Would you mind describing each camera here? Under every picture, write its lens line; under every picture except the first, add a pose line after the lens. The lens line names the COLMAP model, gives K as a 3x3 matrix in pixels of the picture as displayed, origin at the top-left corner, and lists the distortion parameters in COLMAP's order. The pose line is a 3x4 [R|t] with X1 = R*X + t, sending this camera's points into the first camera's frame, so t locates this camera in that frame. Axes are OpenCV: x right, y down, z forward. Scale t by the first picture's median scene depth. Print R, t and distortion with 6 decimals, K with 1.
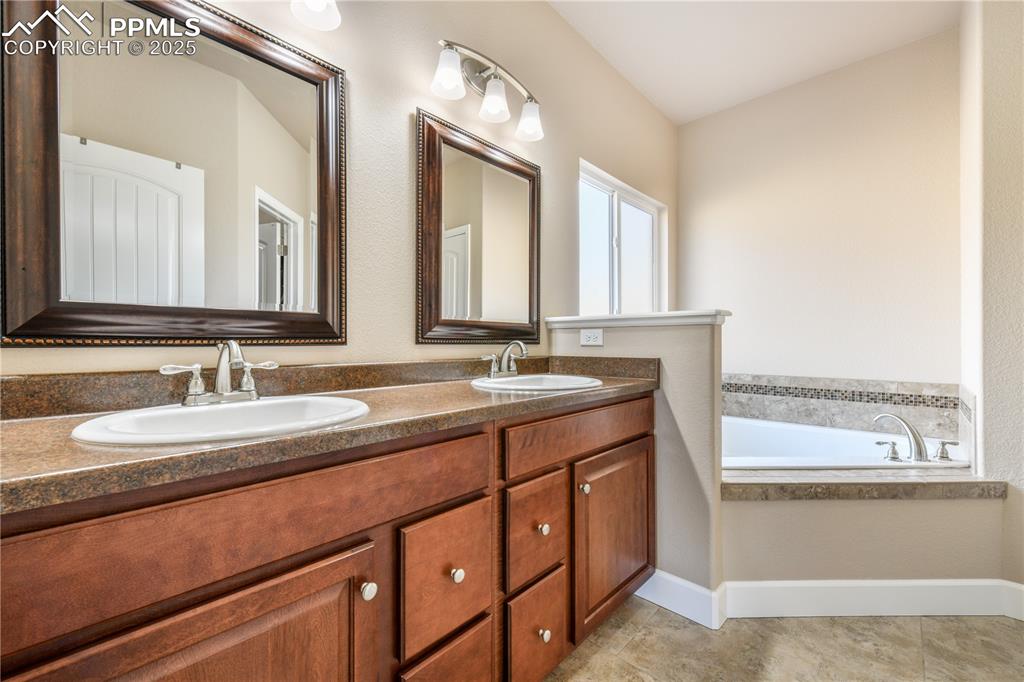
lens RADIAL K [[411.2, 0, 505.0], [0, 411.2, 341.4], [0, 0, 1]] dist [0.004840, 0.000139]
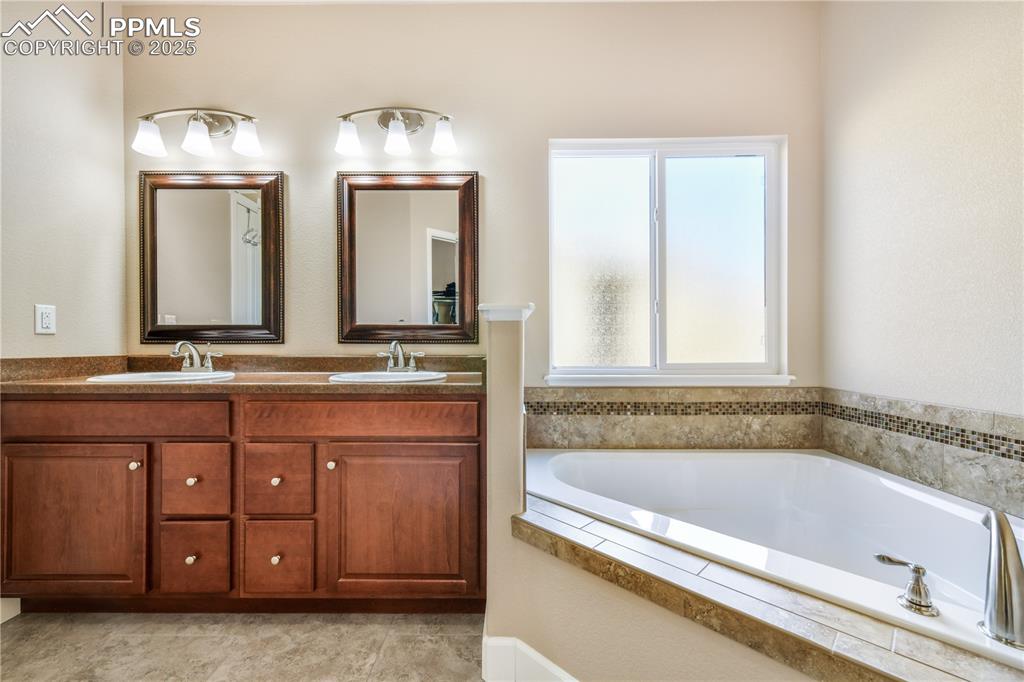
lens RADIAL K [[411.2, 0, 505.0], [0, 411.2, 341.4], [0, 0, 1]] dist [0.004840, 0.000139]
pose [[0.688870, -0.000954, -0.724884, 1.102519], [0.001951, 0.999998, 0.000538, 0.000227], [0.724882, -0.001785, 0.688871, 0.428109]]
